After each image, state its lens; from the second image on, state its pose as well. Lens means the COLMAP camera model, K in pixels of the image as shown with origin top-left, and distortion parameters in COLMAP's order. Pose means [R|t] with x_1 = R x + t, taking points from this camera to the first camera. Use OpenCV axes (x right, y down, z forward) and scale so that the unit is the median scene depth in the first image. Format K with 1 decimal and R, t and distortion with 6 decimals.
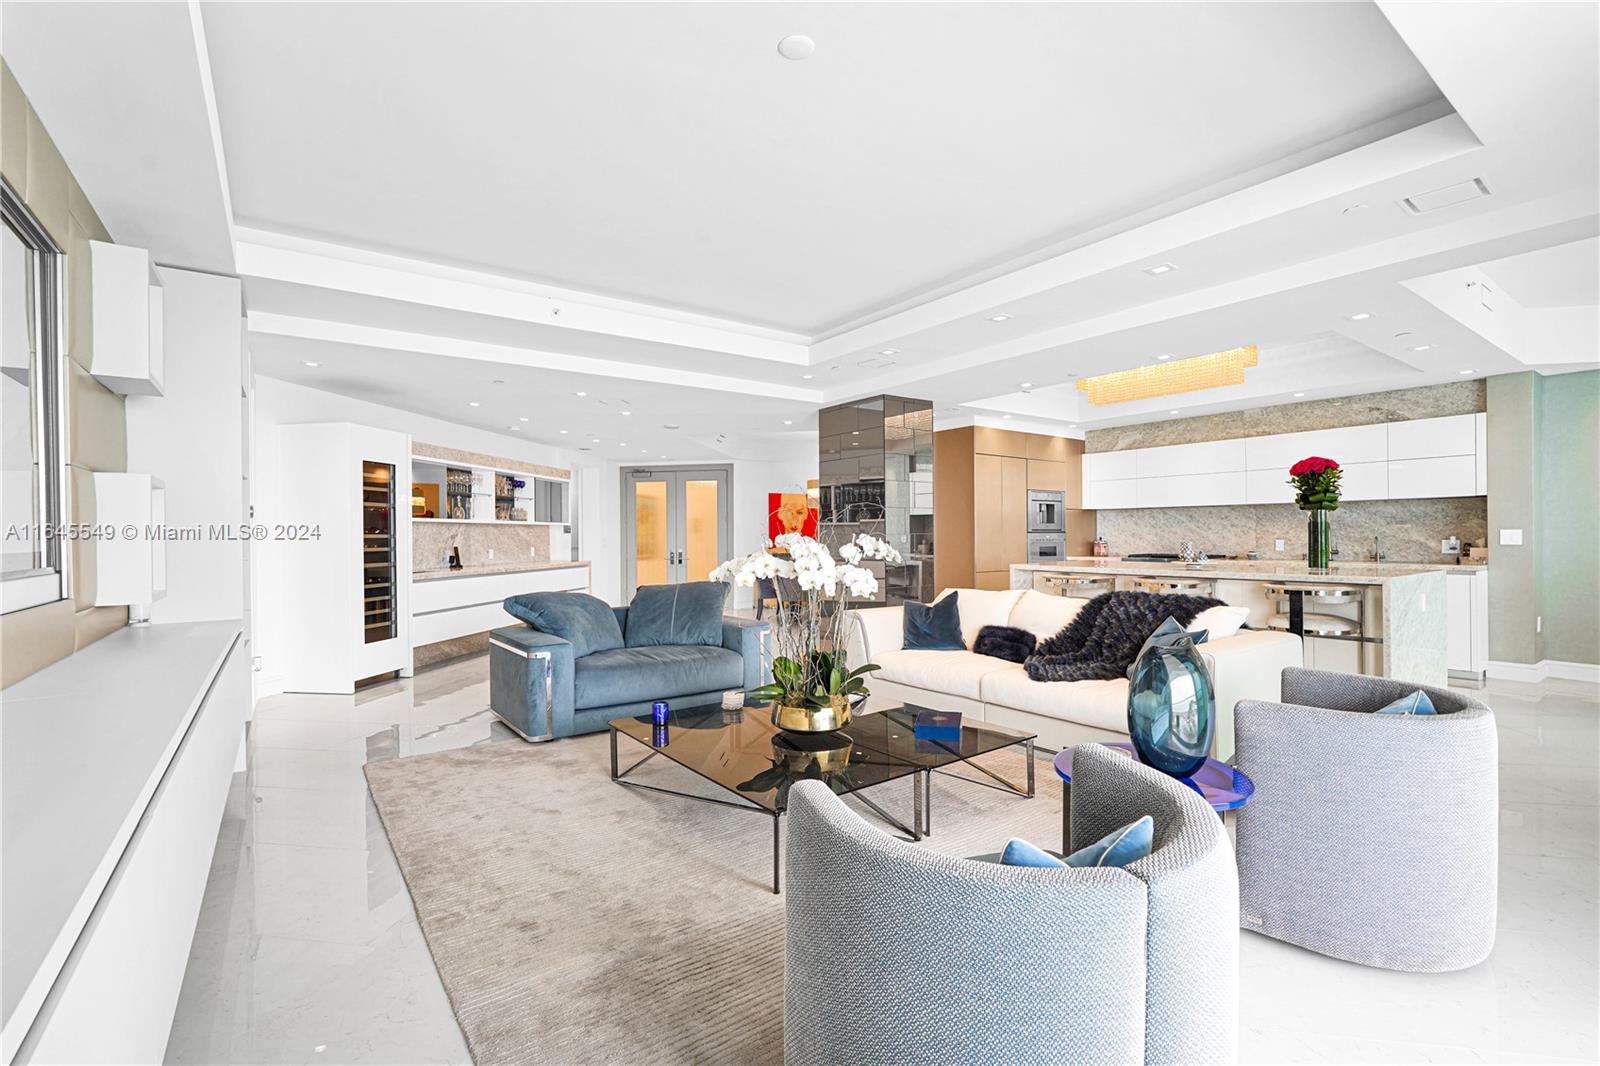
lens RADIAL K [[720.2, 0, 798.9], [0, 720.2, 536.5], [0, 0, 1]] dist [-0.012931, 0.007421]
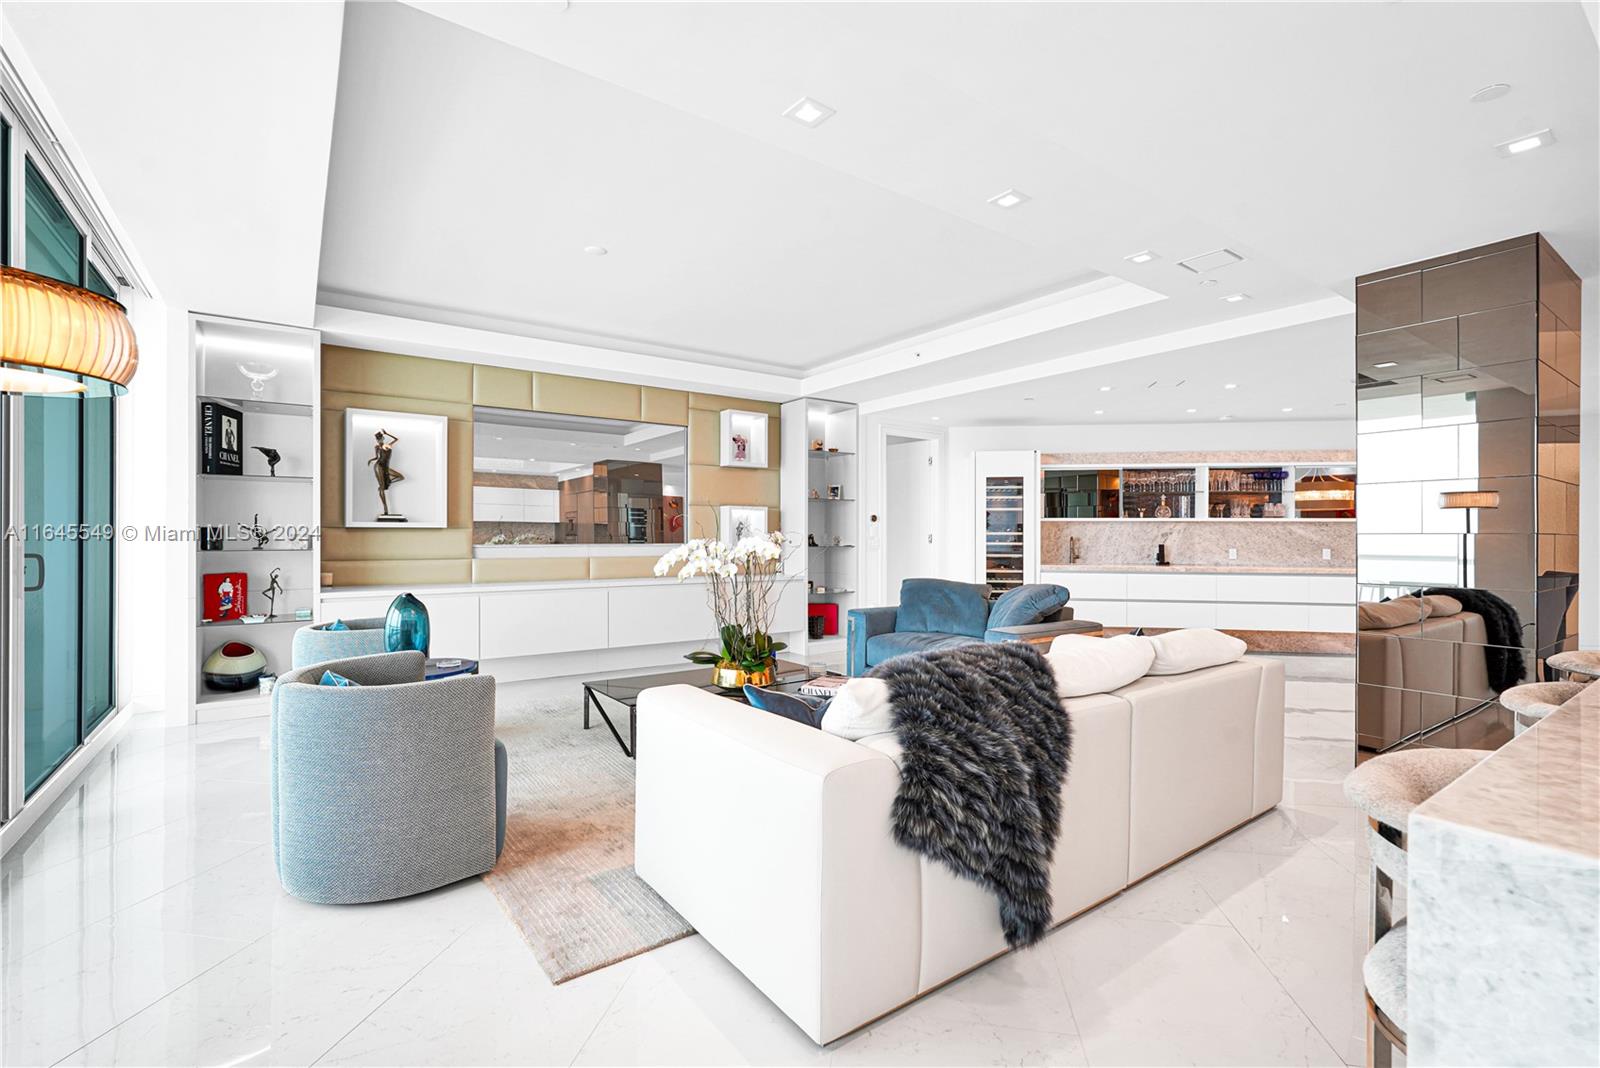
lens RADIAL K [[739.8, 0, 795.3], [0, 739.8, 540.1], [0, 0, 1]] dist [0.000039, -0.000078]
pose [[-0.011687, 0.012966, -0.999848, 0.615426], [-0.005054, 0.999902, 0.013026, -0.003490], [0.999919, 0.005205, -0.011620, 0.512864]]
